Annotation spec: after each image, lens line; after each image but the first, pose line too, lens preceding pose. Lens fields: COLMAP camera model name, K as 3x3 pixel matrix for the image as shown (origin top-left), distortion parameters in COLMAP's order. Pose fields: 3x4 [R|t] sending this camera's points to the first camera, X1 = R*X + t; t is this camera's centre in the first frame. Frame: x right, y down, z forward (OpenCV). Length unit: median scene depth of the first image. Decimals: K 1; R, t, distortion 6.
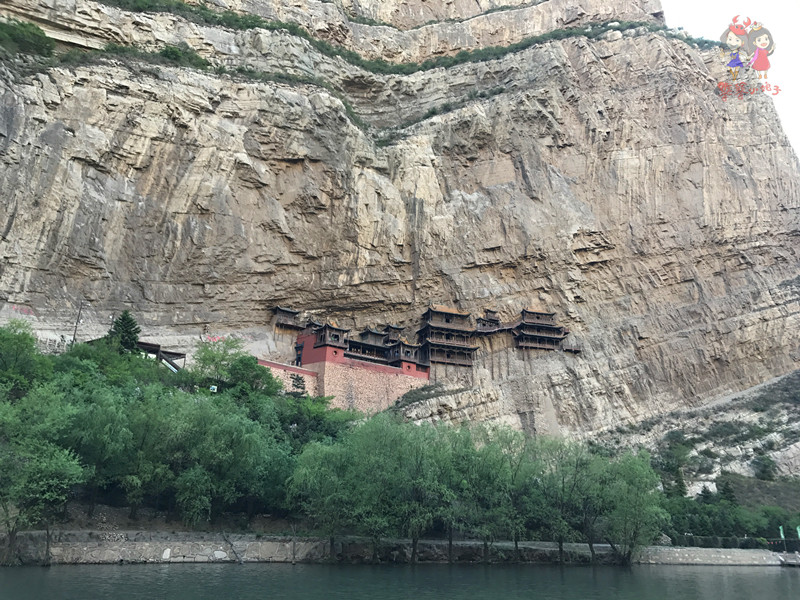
lens RADIAL K [[662.3, 0, 402.0], [0, 662.3, 301.8], [0, 0, 1]] dist [0.034138, -0.047929]
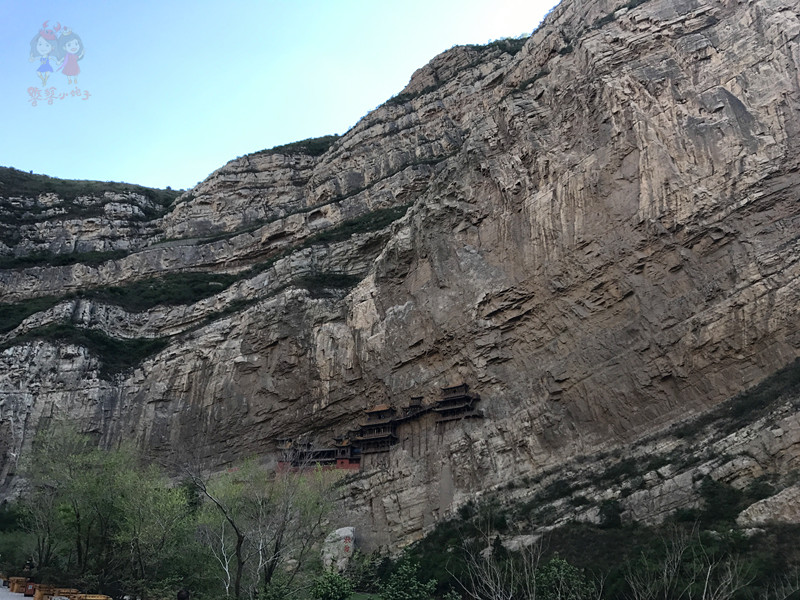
lens RADIAL K [[662.3, 0, 398.9], [0, 662.3, 286.0], [0, 0, 1]] dist [0.034138, -0.047929]
pose [[0.518558, -0.343163, -0.783158, 1.170436], [0.265135, 0.935316, -0.234280, 0.100976], [0.812897, -0.086154, 0.576000, 0.302908]]
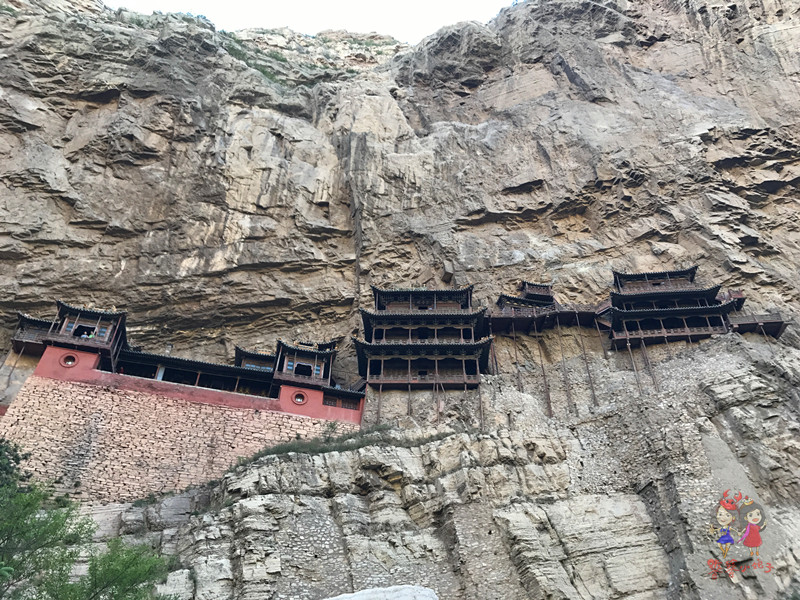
lens RADIAL K [[662.3, 0, 403.2], [0, 662.3, 293.8], [0, 0, 1]] dist [0.034138, -0.047929]
pose [[0.914990, -0.265700, -0.303639, 0.195023], [0.125914, 0.903012, -0.410749, 0.201171], [0.383326, 0.337599, 0.859702, 0.589845]]
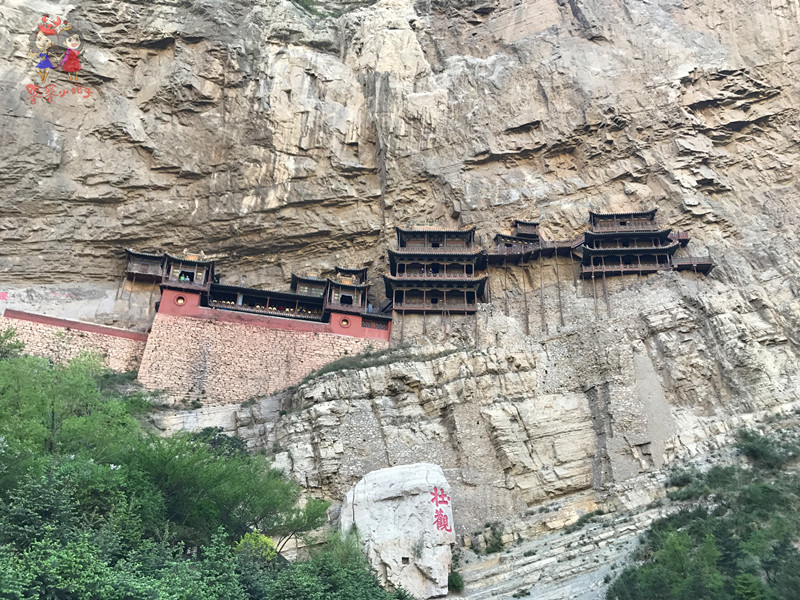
lens RADIAL K [[662.3, 0, 403.2], [0, 662.3, 296.4], [0, 0, 1]] dist [0.034138, -0.047929]
pose [[0.912389, -0.165352, -0.374439, 0.249968], [0.113709, 0.981158, -0.156205, 0.158133], [0.393213, 0.099943, 0.913999, 0.453769]]
